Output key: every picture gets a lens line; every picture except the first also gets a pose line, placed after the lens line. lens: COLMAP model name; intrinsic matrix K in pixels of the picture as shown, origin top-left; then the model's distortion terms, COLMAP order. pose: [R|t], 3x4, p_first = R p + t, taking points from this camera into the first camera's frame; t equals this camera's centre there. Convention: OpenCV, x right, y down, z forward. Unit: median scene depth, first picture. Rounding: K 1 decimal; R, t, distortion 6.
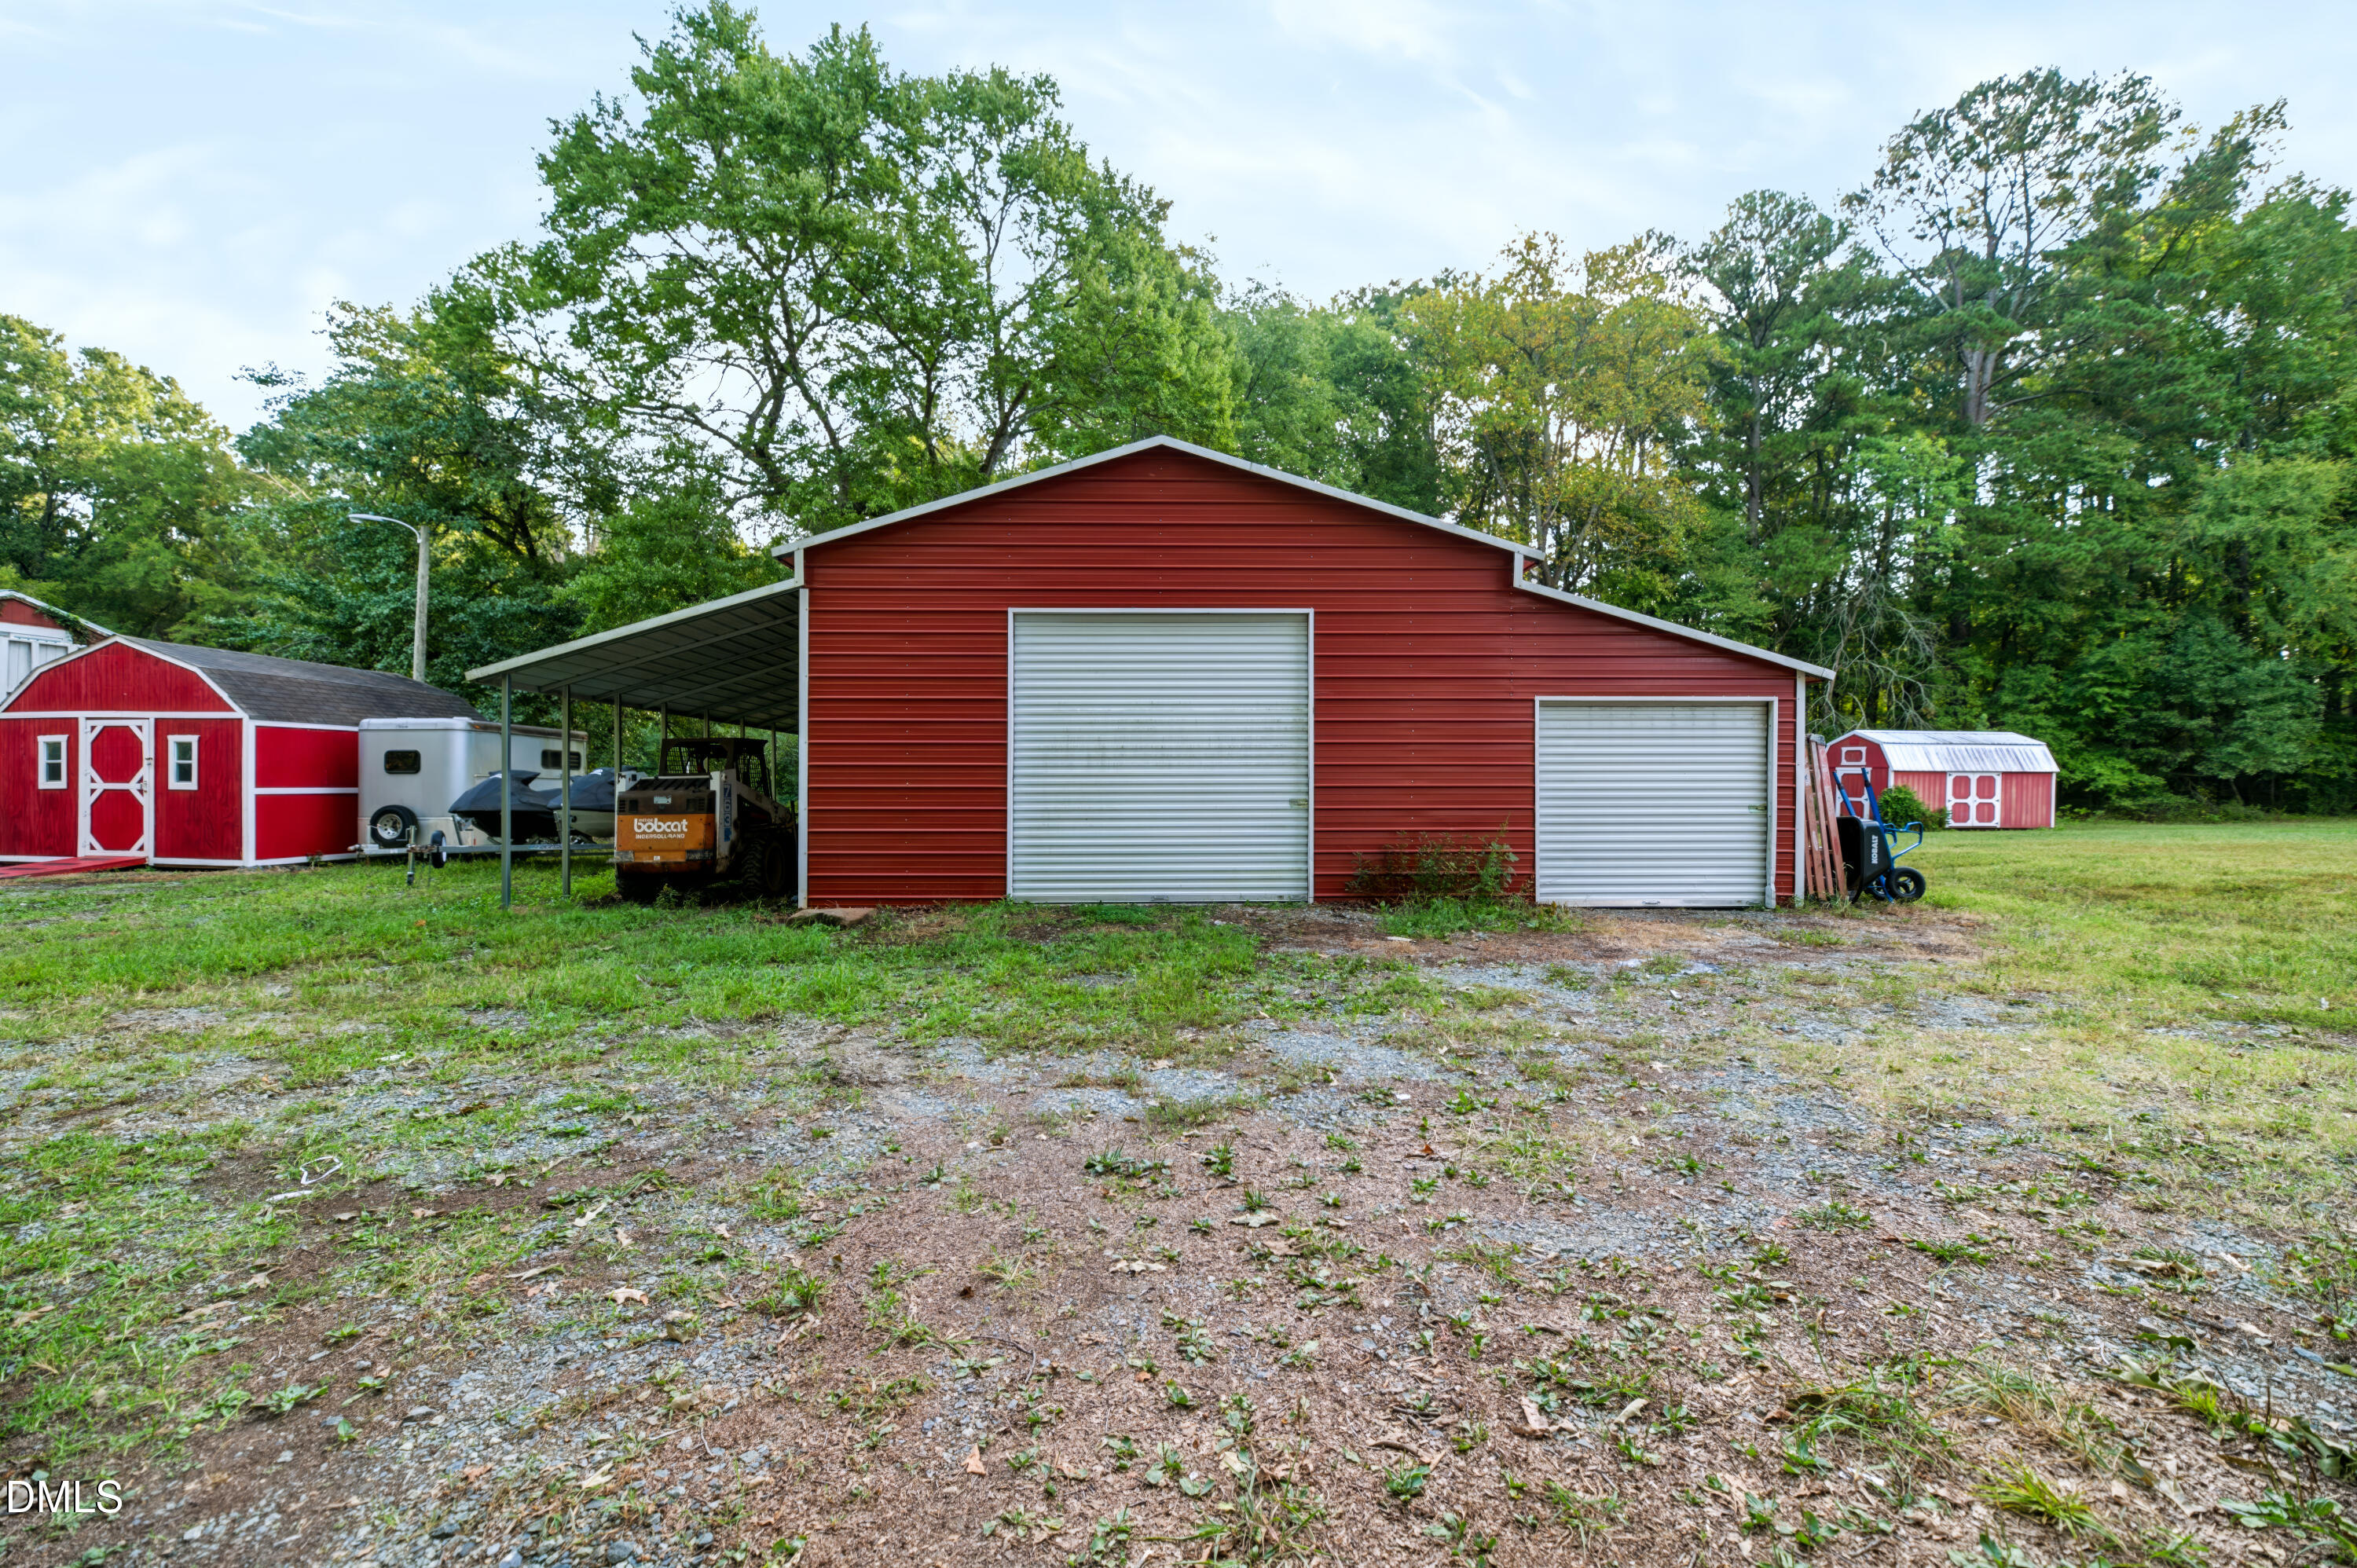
lens RADIAL K [[926.9, 0, 1180.4], [0, 926.9, 792.1], [0, 0, 1]] dist [-0.000547, -0.000032]
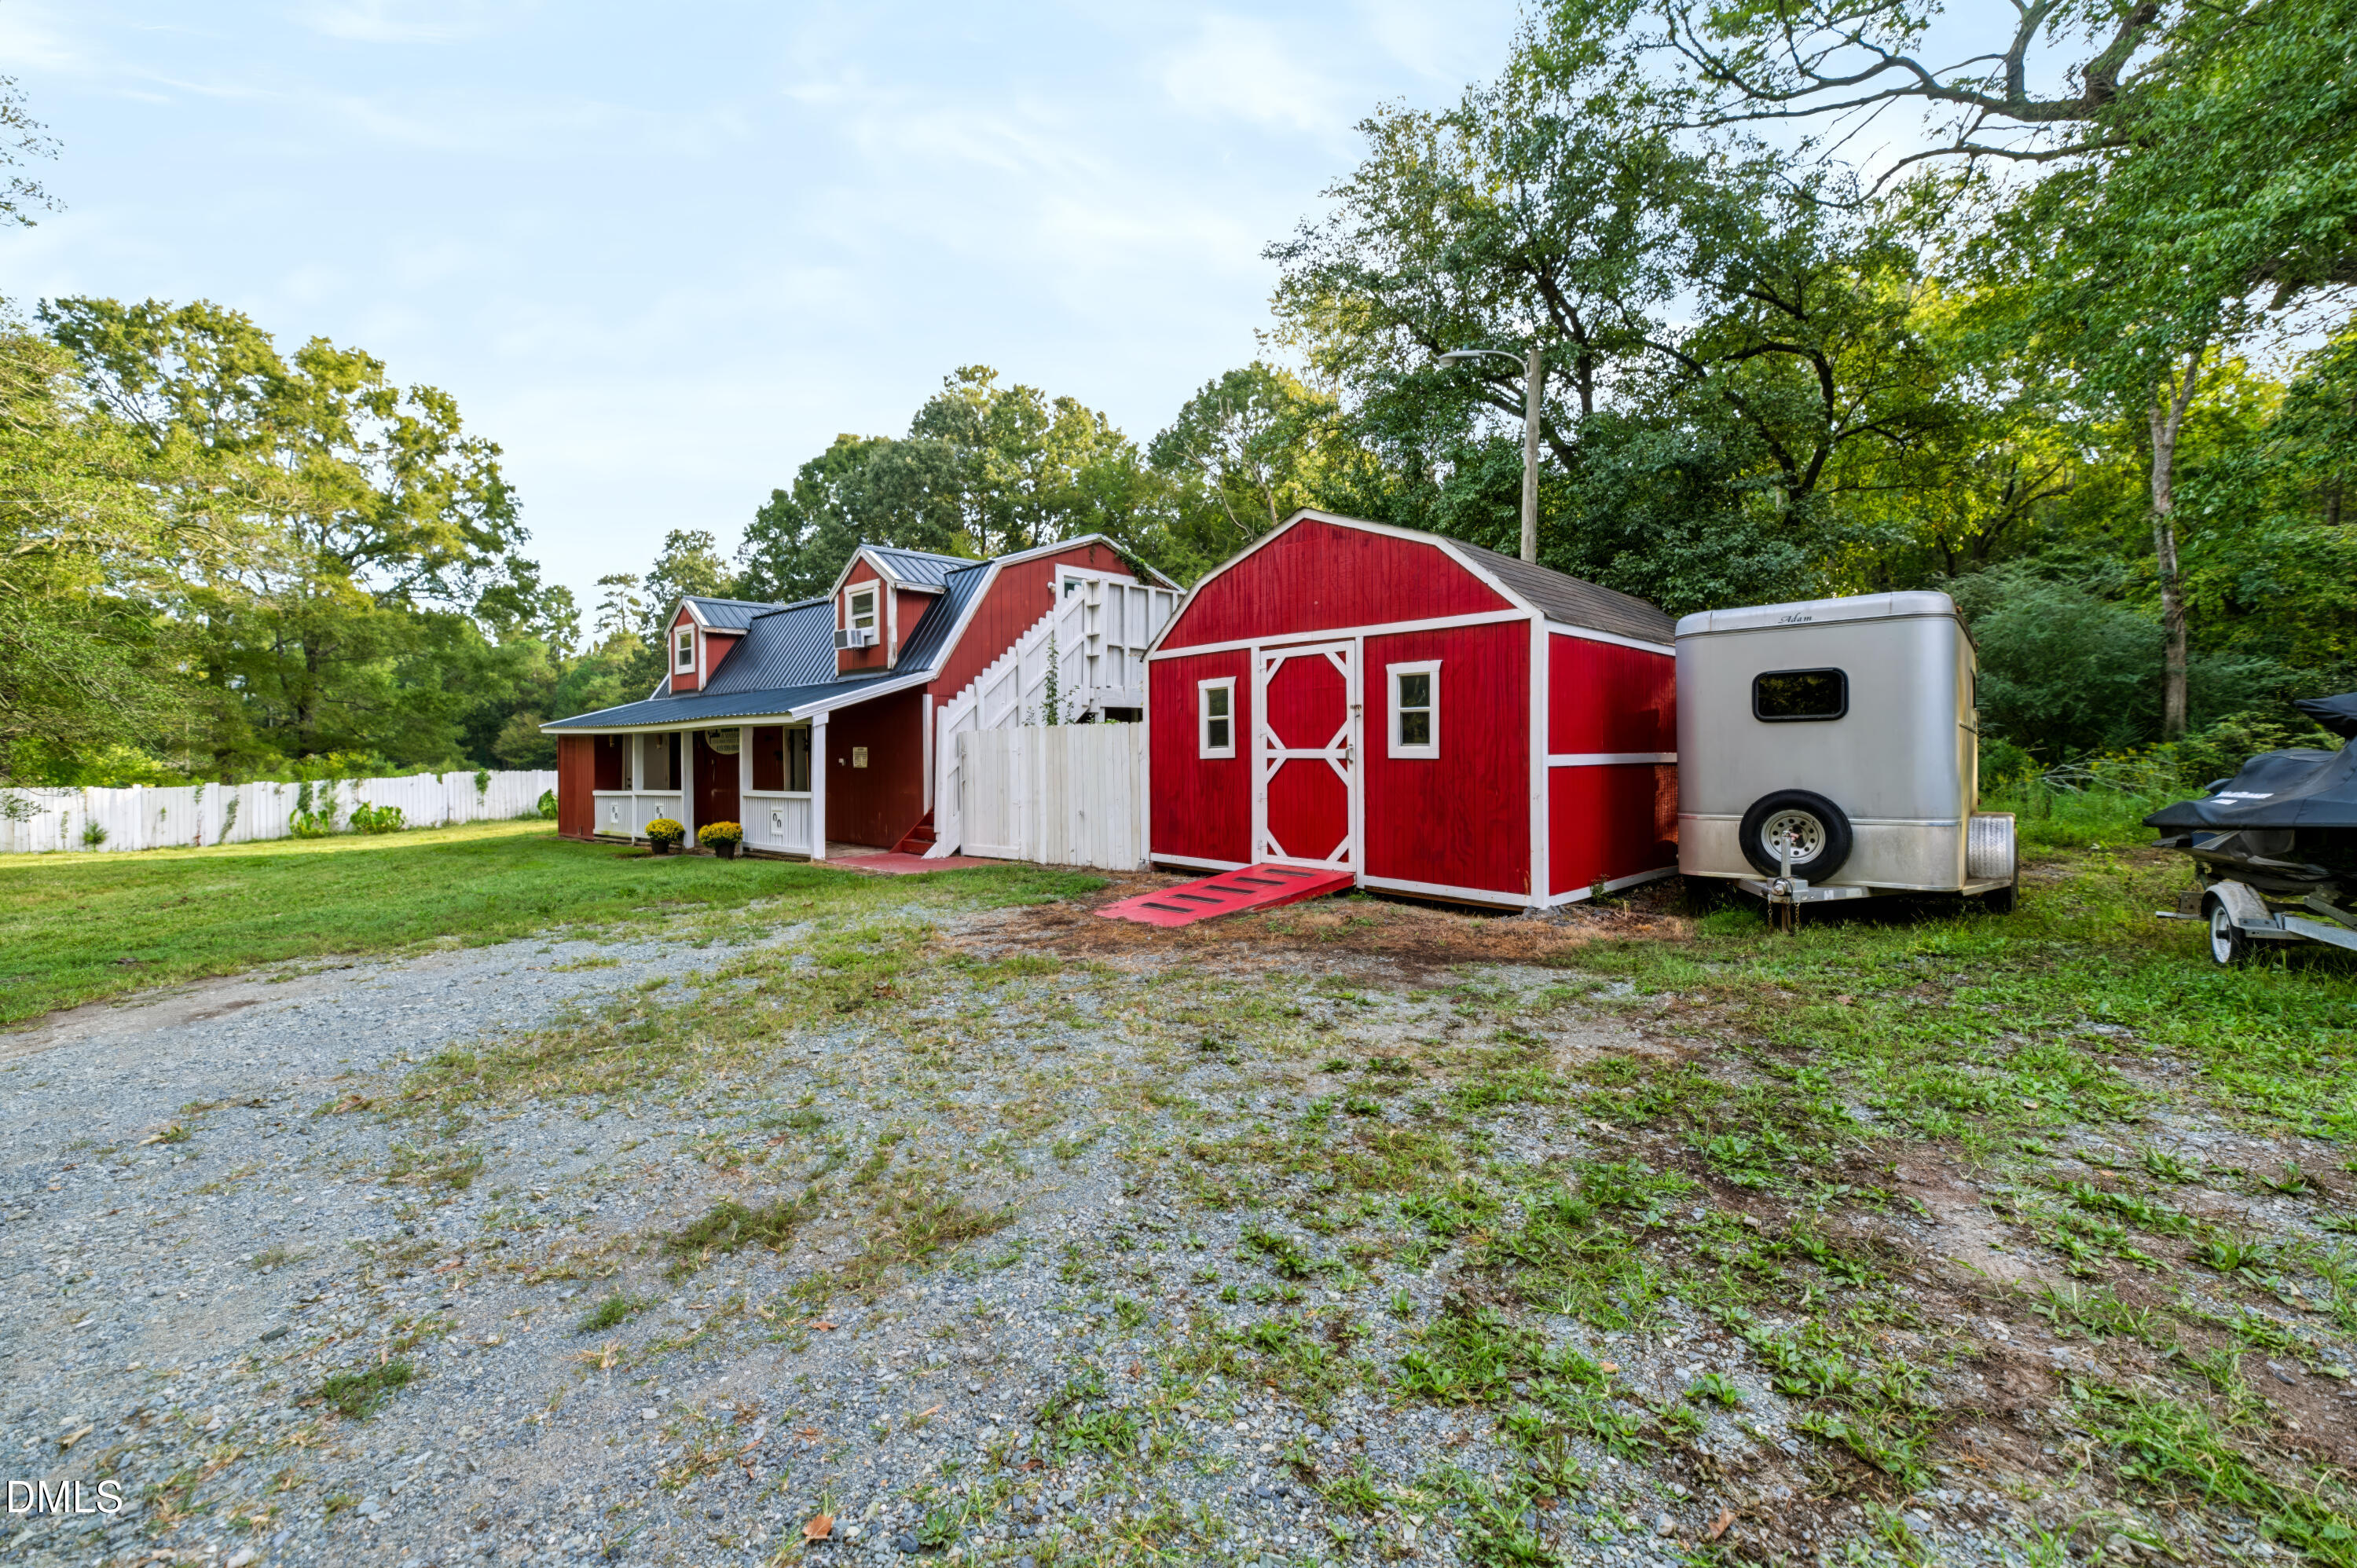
lens RADIAL K [[926.9, 0, 1180.6], [0, 926.9, 771.4], [0, 0, 1]] dist [-0.000547, -0.000032]
pose [[0.770023, 0.003424, -0.638007, -0.816799], [0.004289, 0.999935, 0.010544, -0.001504], [0.638001, -0.010855, 0.769959, 0.470612]]
